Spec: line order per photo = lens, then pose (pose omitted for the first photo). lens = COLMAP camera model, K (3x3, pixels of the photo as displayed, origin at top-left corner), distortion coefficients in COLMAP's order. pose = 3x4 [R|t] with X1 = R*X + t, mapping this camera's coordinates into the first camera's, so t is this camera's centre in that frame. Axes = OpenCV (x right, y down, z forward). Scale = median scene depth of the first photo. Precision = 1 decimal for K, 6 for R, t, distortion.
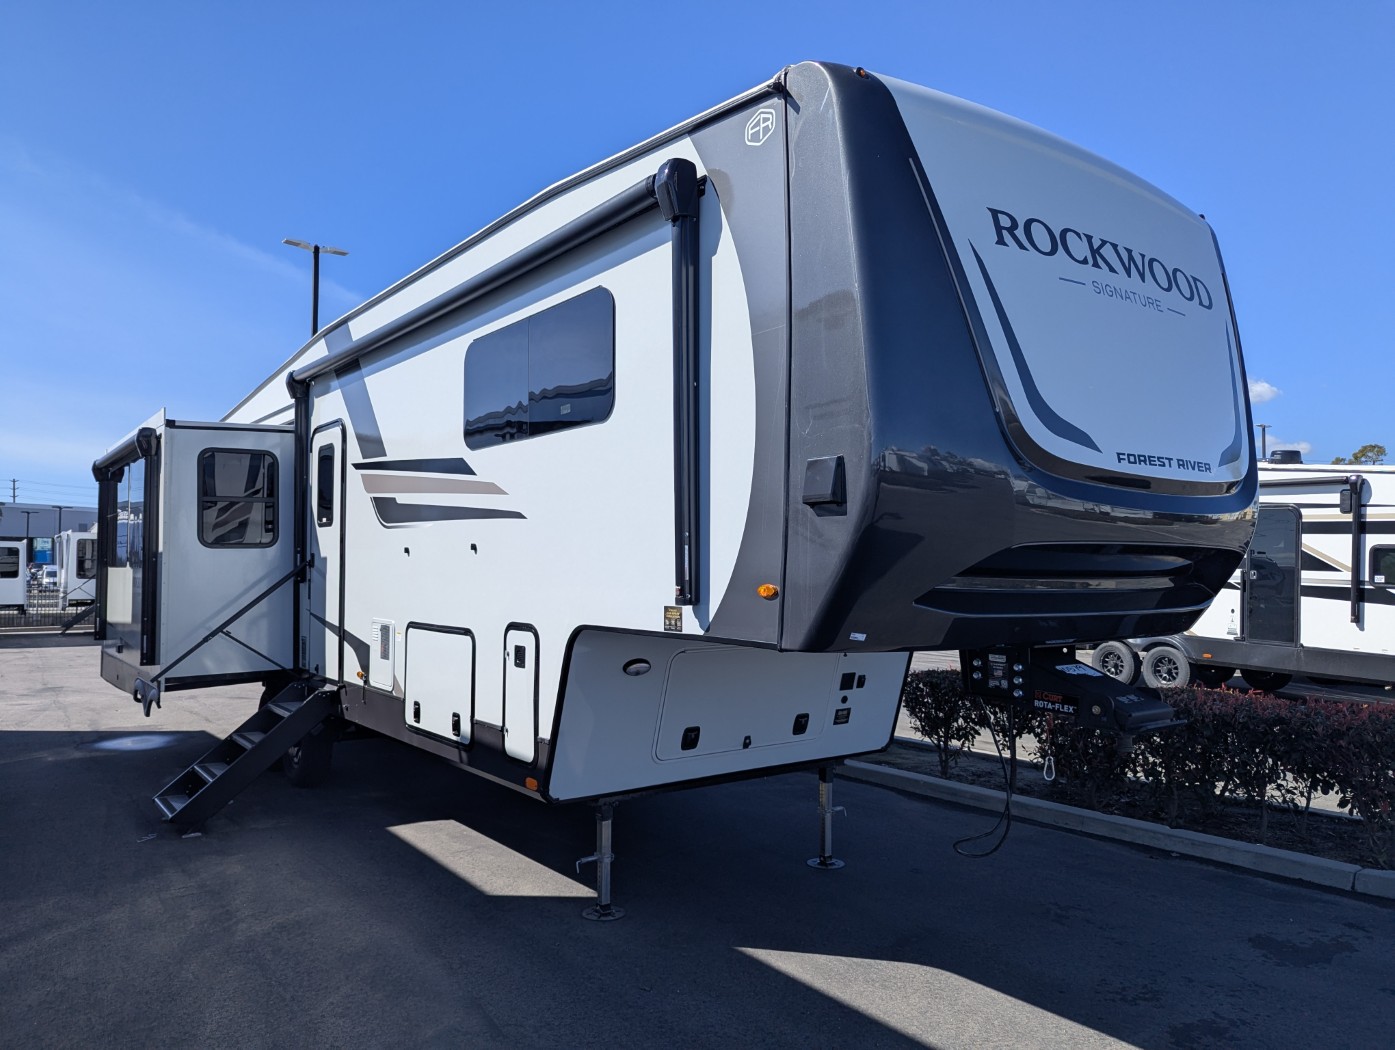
lens RADIAL K [[991.0, 0, 695.2], [0, 991.0, 535.9], [0, 0, 1]] dist [0.048883, -0.036807]
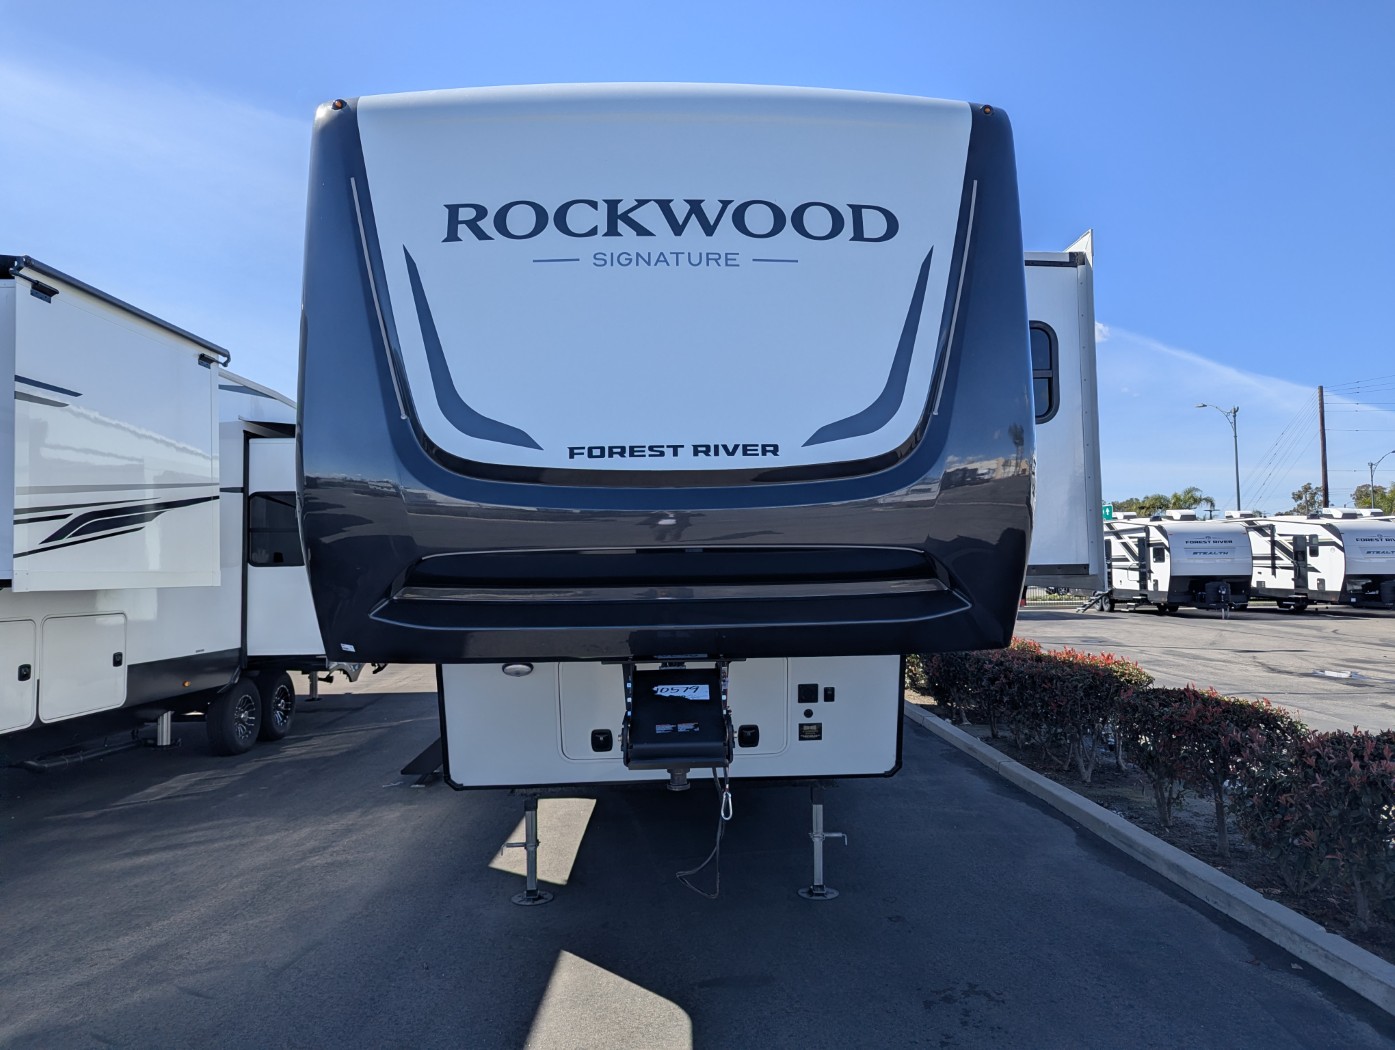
lens RADIAL K [[991.0, 0, 715.1], [0, 991.0, 518.8], [0, 0, 1]] dist [0.048883, -0.036807]
pose [[0.826840, -0.040853, -0.560951, 0.832623], [0.036701, 0.999152, -0.018669, 0.000935], [0.561238, -0.005151, 0.827638, 0.279908]]
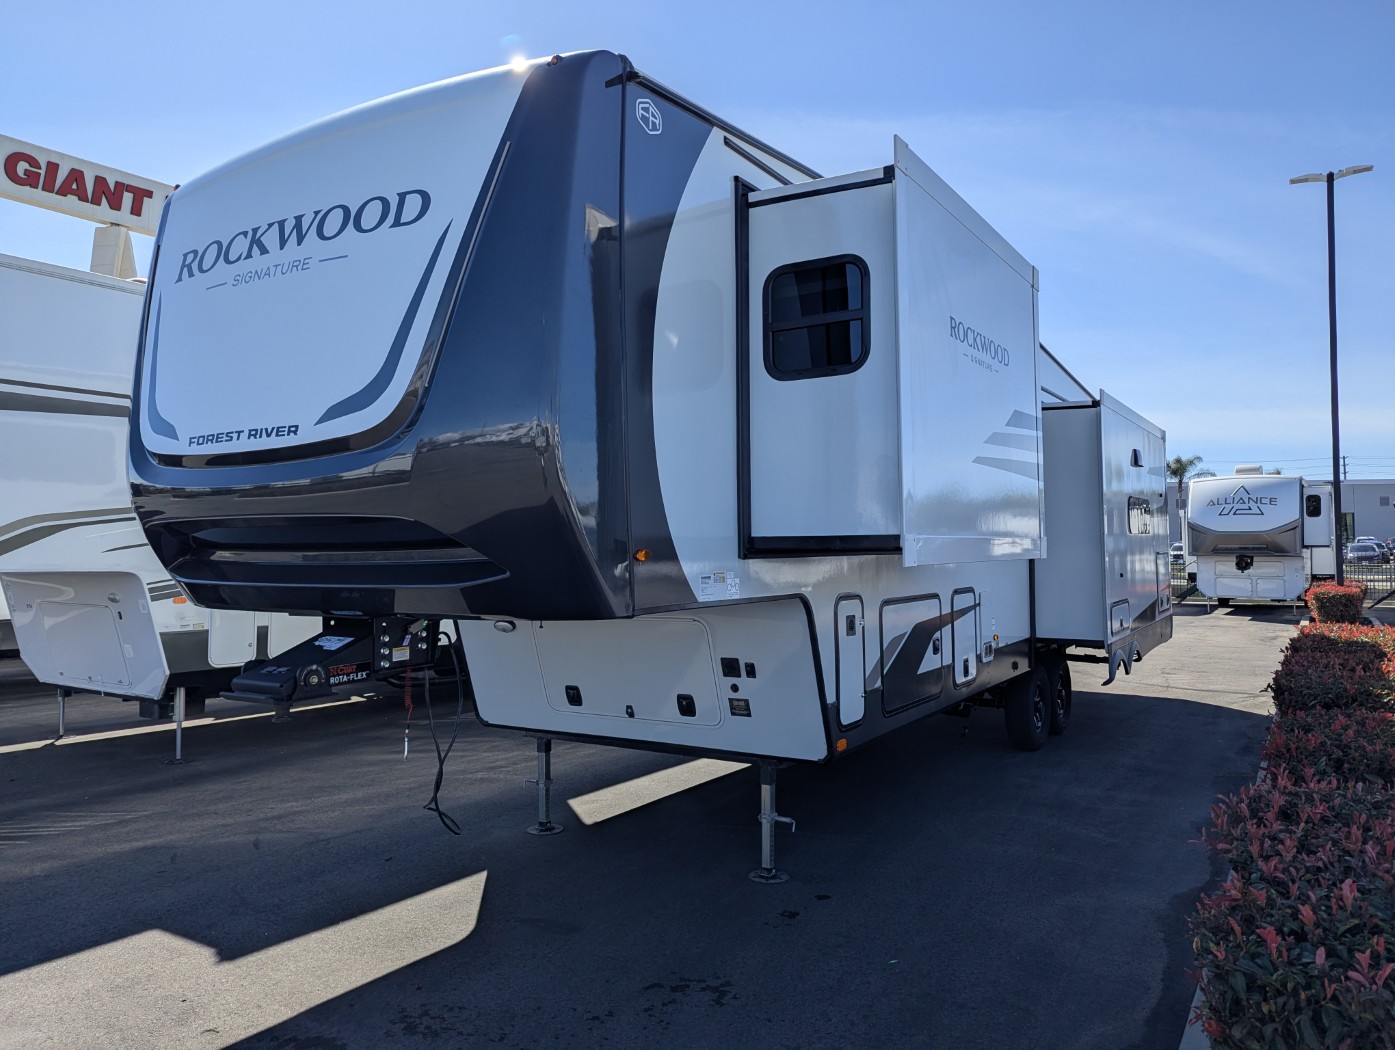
lens RADIAL K [[991.0, 0, 700.6], [0, 991.0, 516.3], [0, 0, 1]] dist [0.048883, -0.036807]
pose [[0.358514, -0.034005, -0.932905, 1.351896], [0.040065, 0.998976, -0.021017, 0.040707], [0.932664, -0.029842, 0.359509, 0.918484]]
